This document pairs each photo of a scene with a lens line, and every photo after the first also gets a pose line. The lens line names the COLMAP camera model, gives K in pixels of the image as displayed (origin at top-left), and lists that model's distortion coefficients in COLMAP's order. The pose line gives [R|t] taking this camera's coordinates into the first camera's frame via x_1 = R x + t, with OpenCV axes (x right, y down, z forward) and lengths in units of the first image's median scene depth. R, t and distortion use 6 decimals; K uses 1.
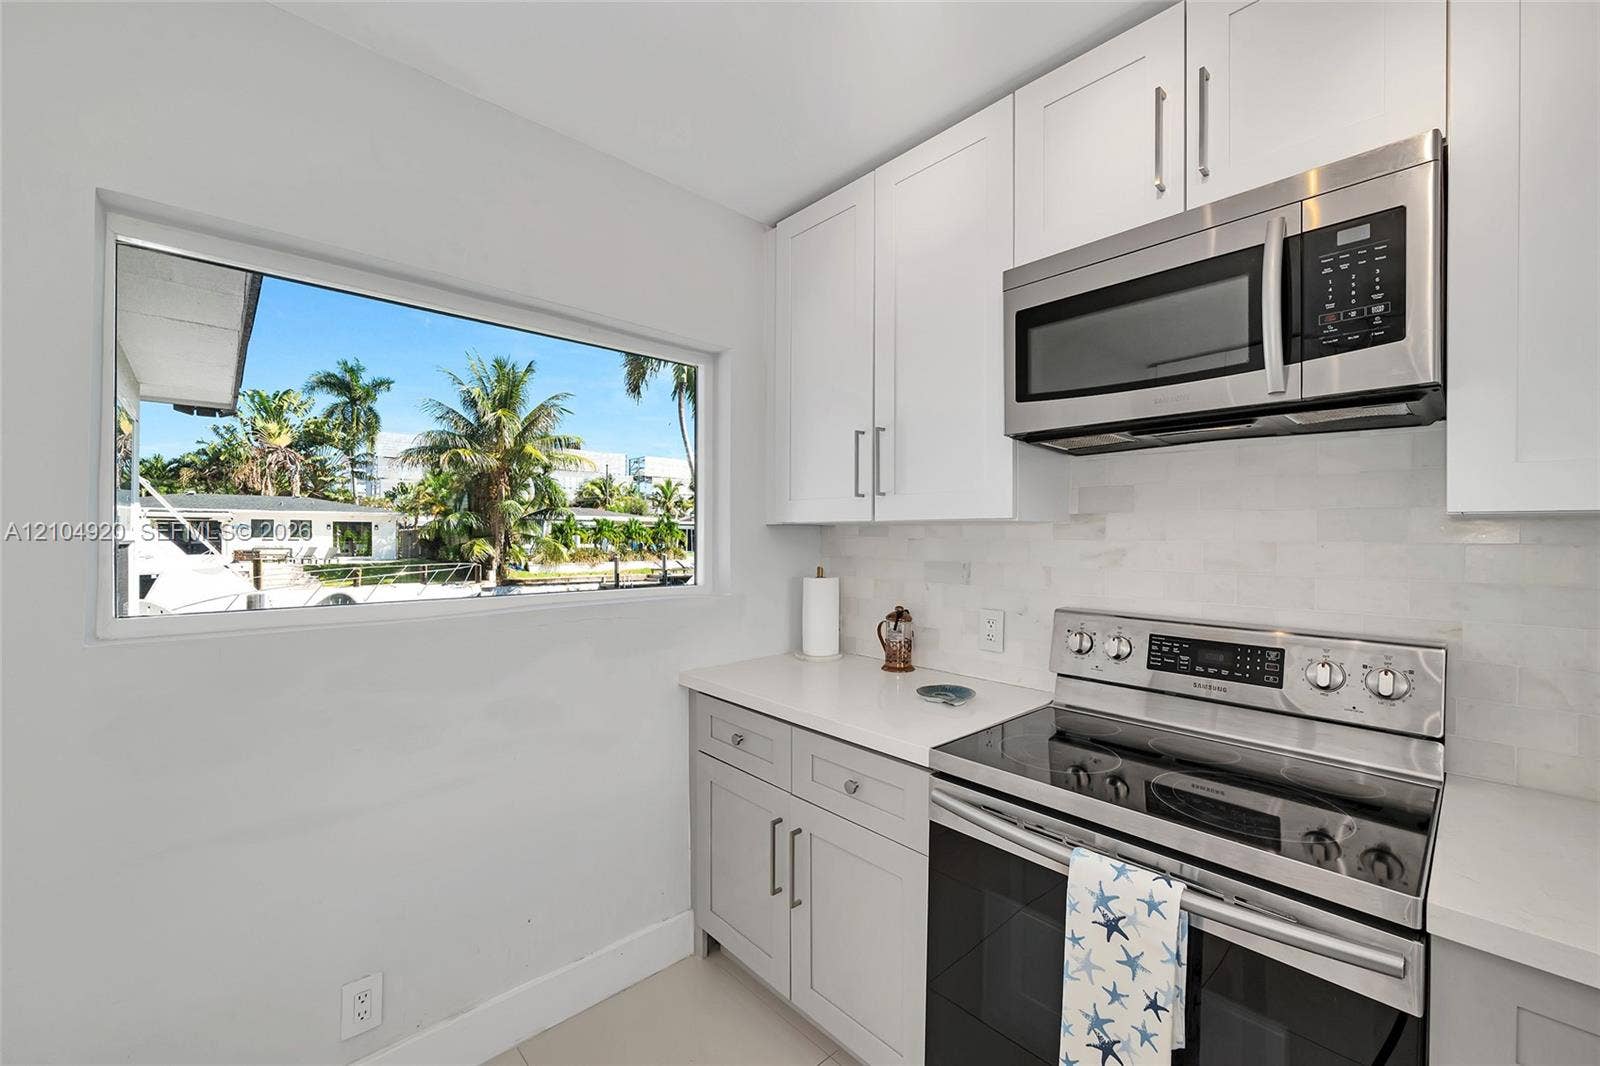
lens RADIAL K [[640.3, 0, 799.3], [0, 640.3, 538.8], [0, 0, 1]] dist [-0.003958, -0.000457]
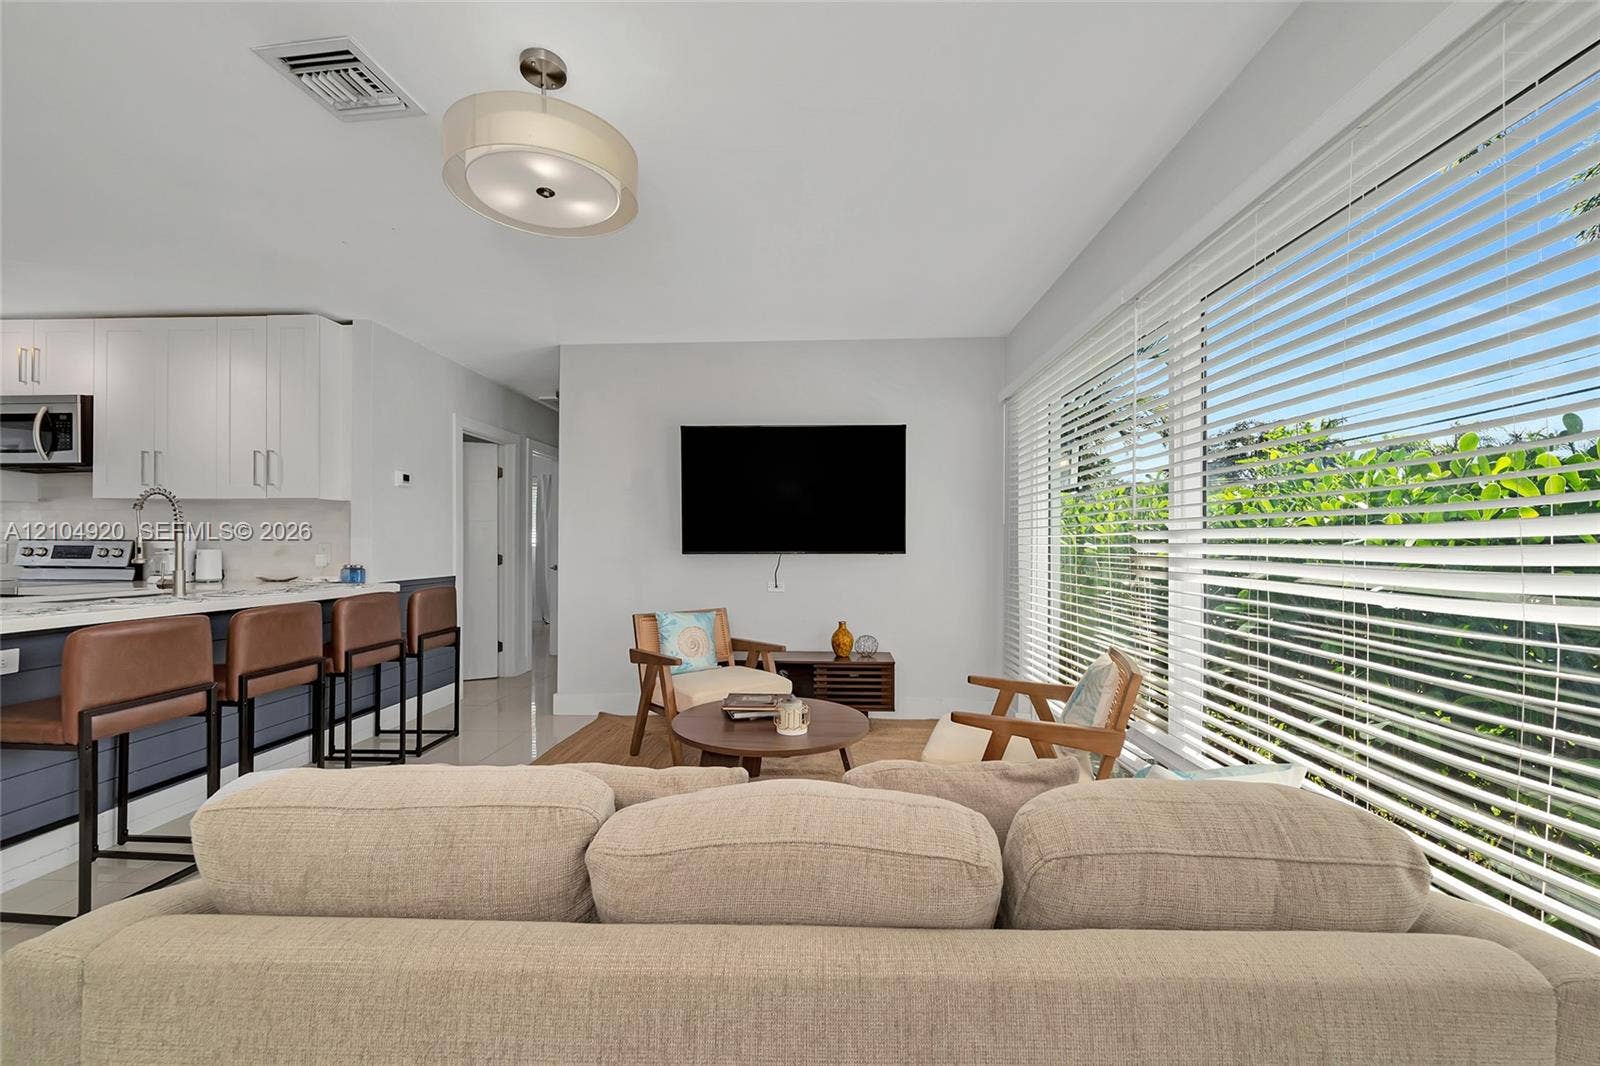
lens RADIAL K [[641.6, 0, 799.1], [0, 641.6, 536.8], [0, 0, 1]] dist [0.000308, 0.000025]
pose [[0.716271, 0.004437, 0.697808, 0.792437], [0.003207, 0.999948, -0.009649, 0.132689], [-0.697815, 0.009150, 0.716220, -2.605820]]
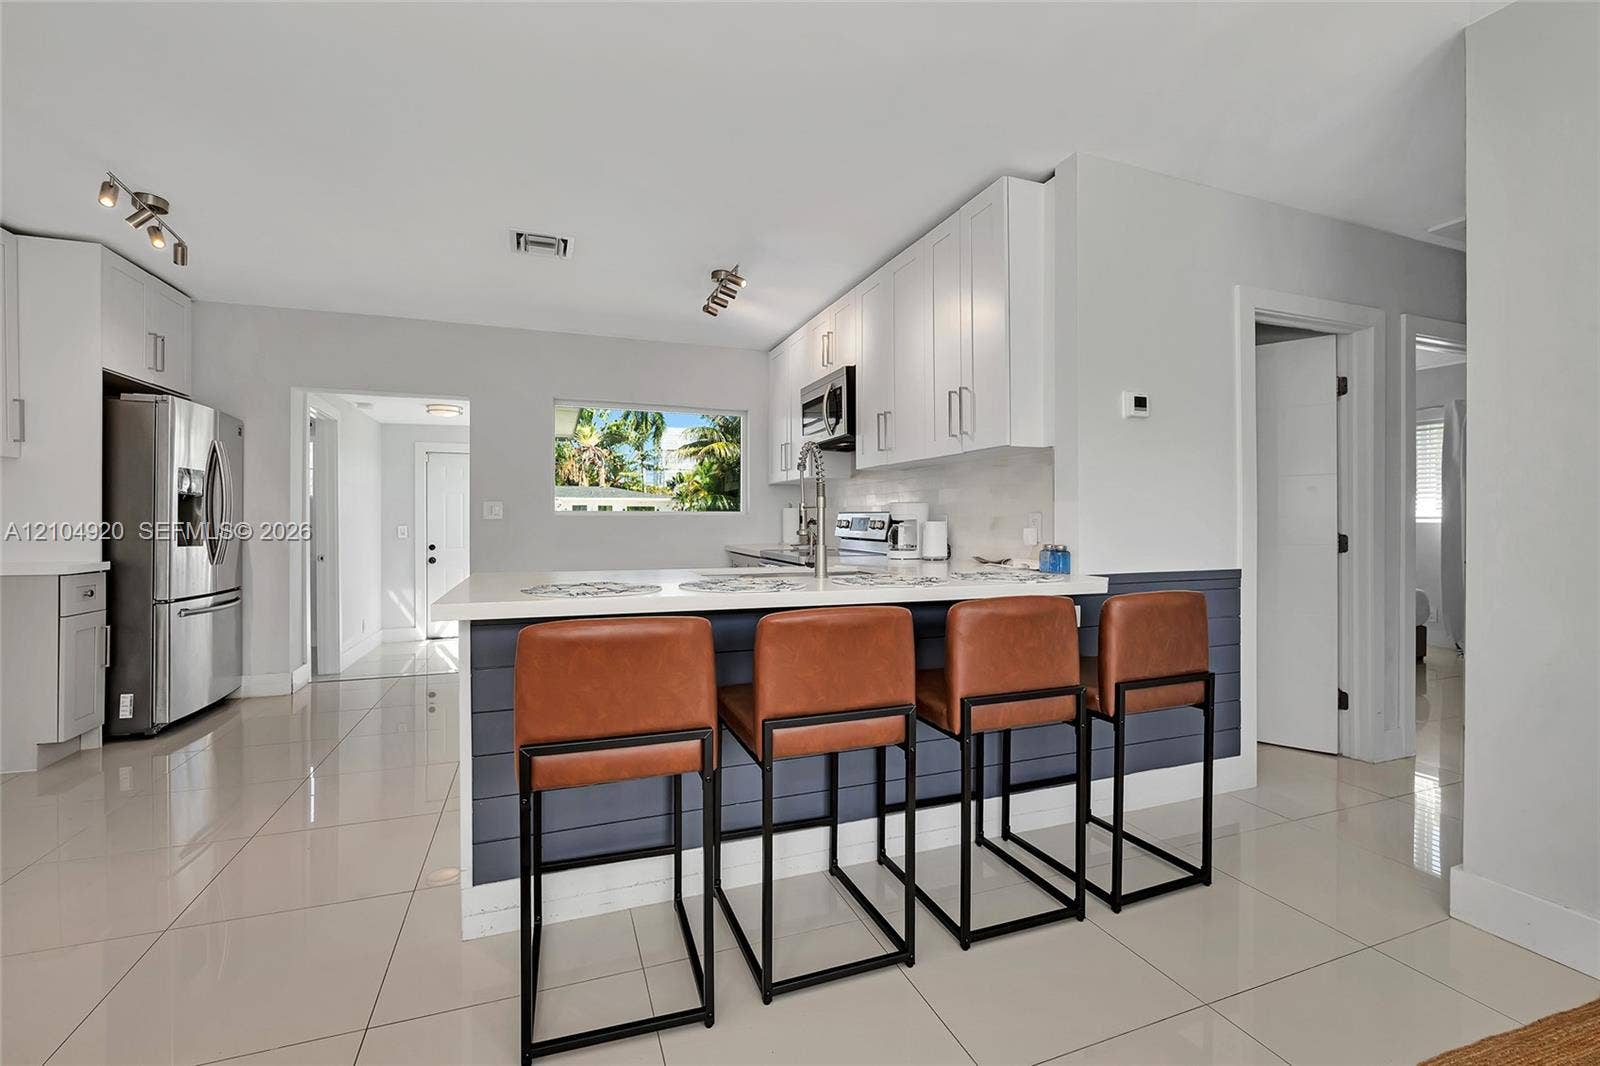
lens RADIAL K [[687.9, 0, 805.7], [0, 687.9, 520.8], [0, 0, 1]] dist [0.000526, 0.000349]
pose [[0.928431, -0.003137, -0.371493, 1.287440], [0.000943, 0.999981, -0.006089, 0.159115], [0.371505, 0.005303, 0.928416, -1.581550]]
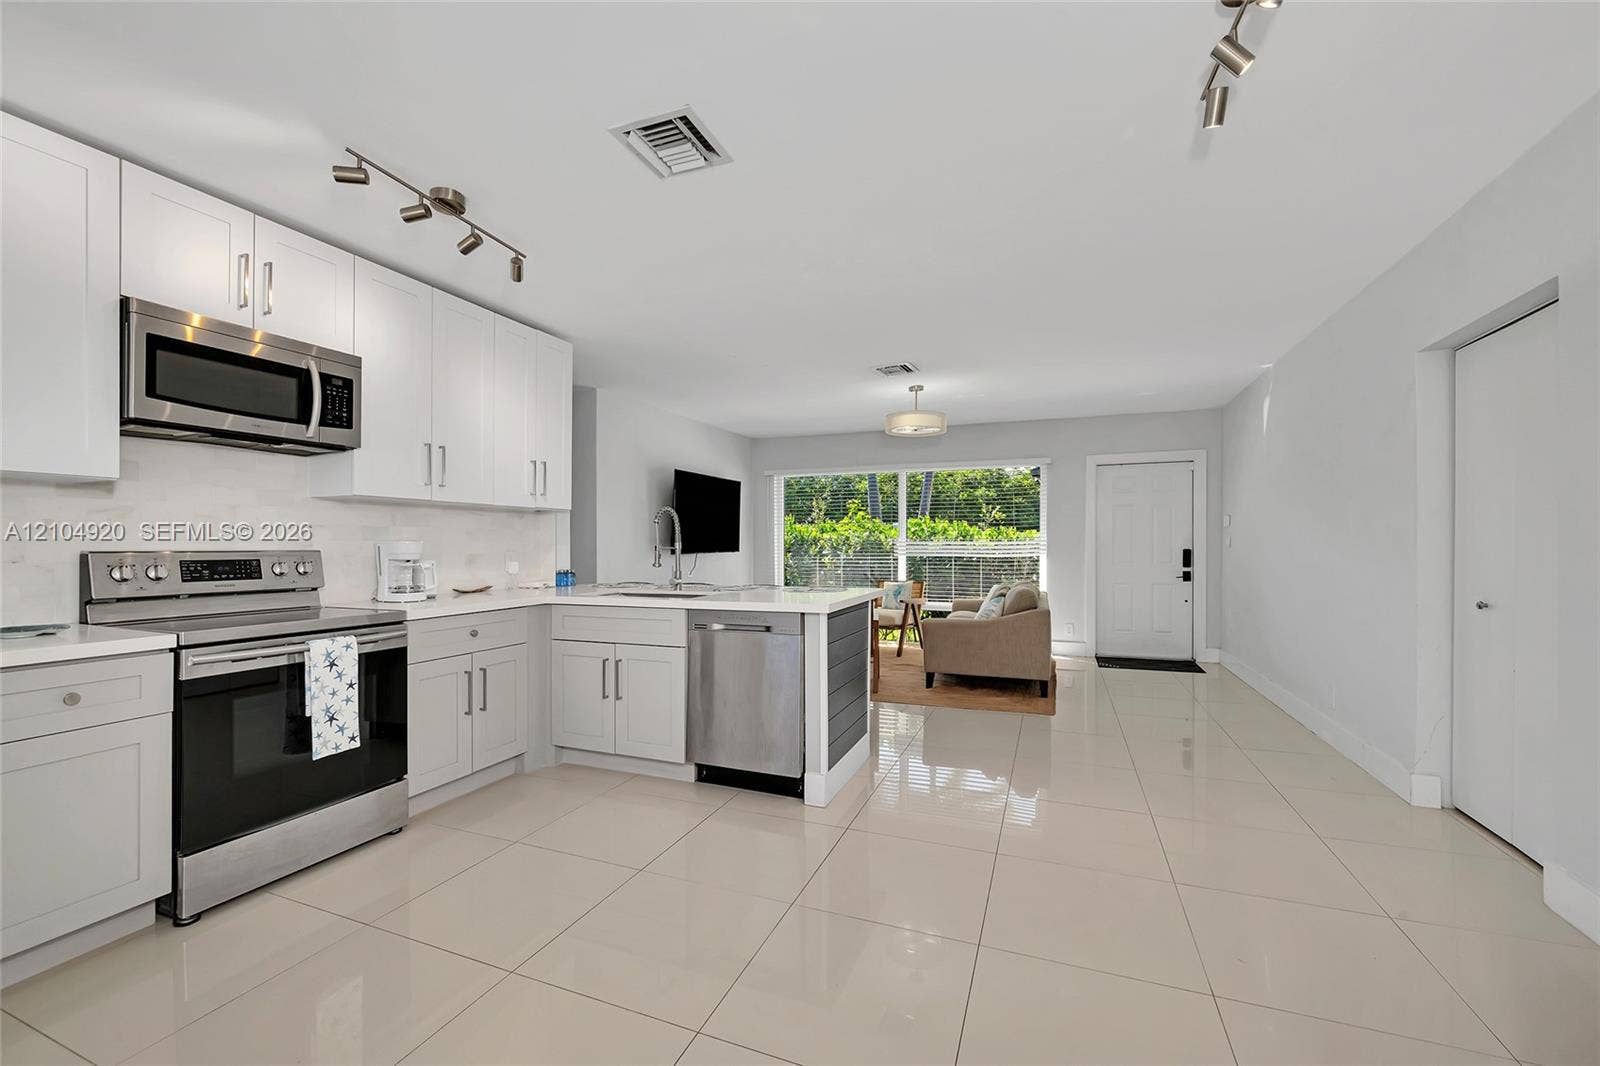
lens RADIAL K [[640.3, 0, 799.3], [0, 640.3, 538.8], [0, 0, 1]] dist [-0.003958, -0.000457]
pose [[-0.426350, 0.004055, 0.904549, -1.332802], [0.006625, 0.999977, -0.001360, 0.095797], [-0.904534, 0.005413, -0.426367, 0.260911]]
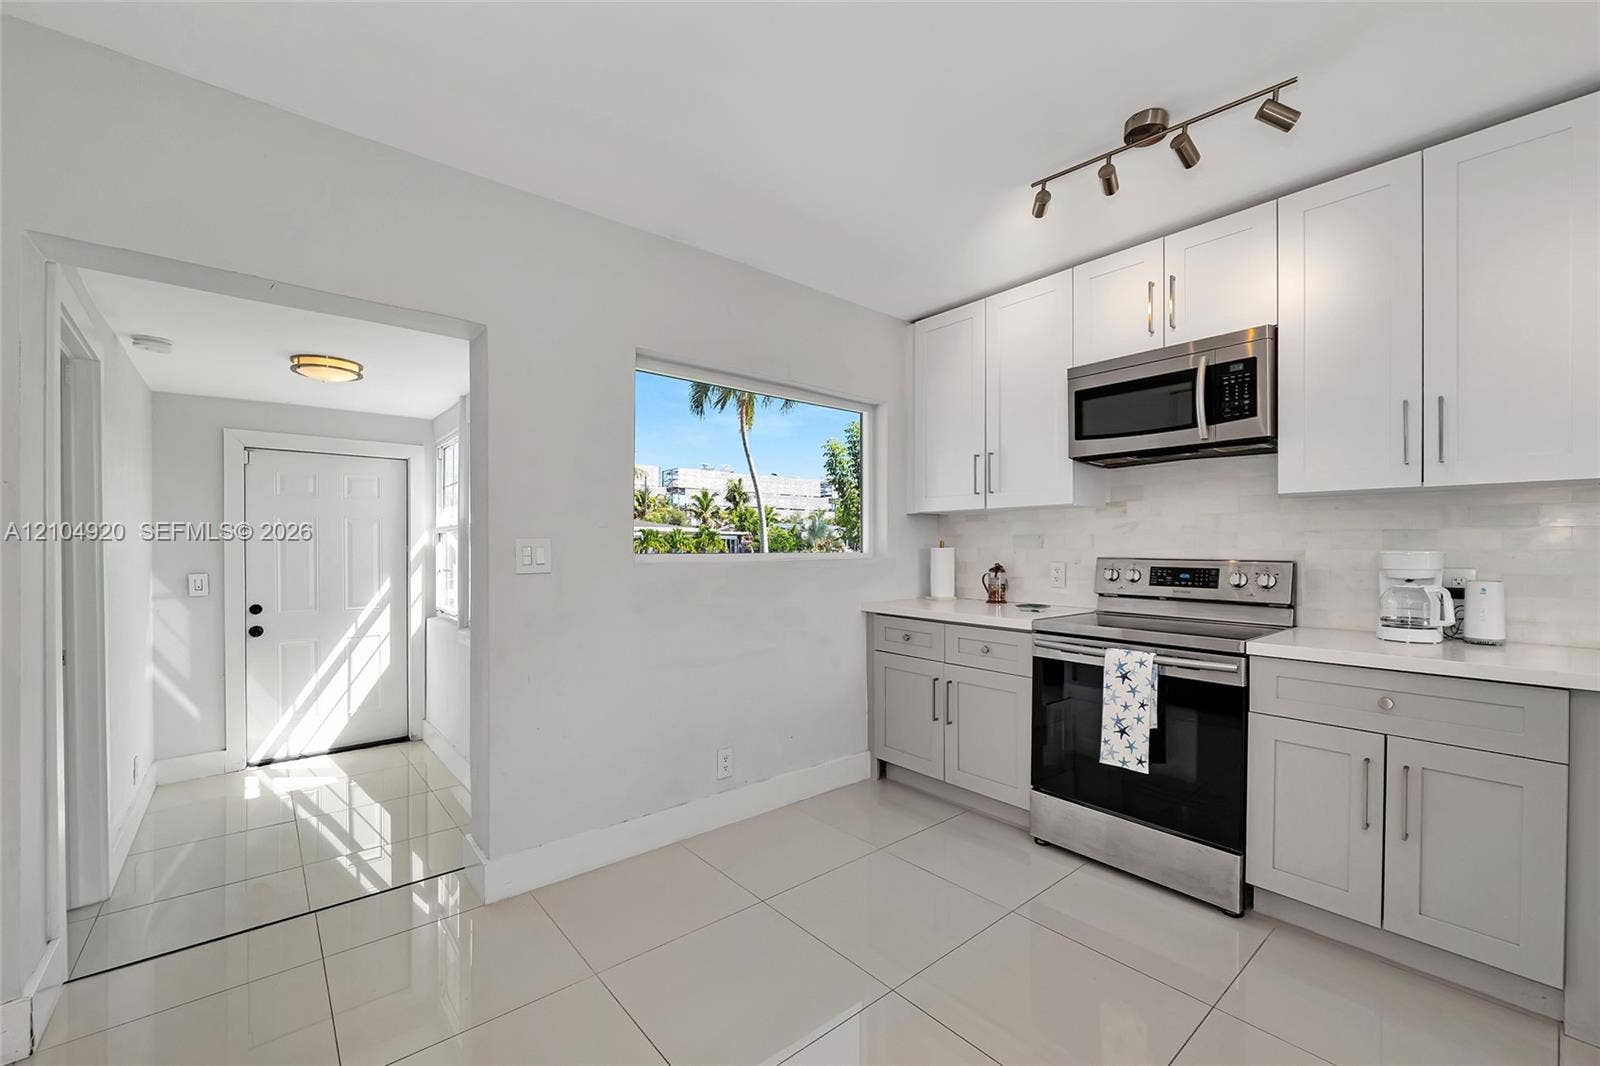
lens RADIAL K [[649.2, 0, 800.5], [0, 649.2, 547.4], [0, 0, 1]] dist [-0.000291, 0.000044]
pose [[0.998960, -0.004538, -0.045361, -0.318864], [0.004362, 0.999983, -0.003975, 0.086156], [0.045378, 0.003773, 0.998963, -0.782955]]
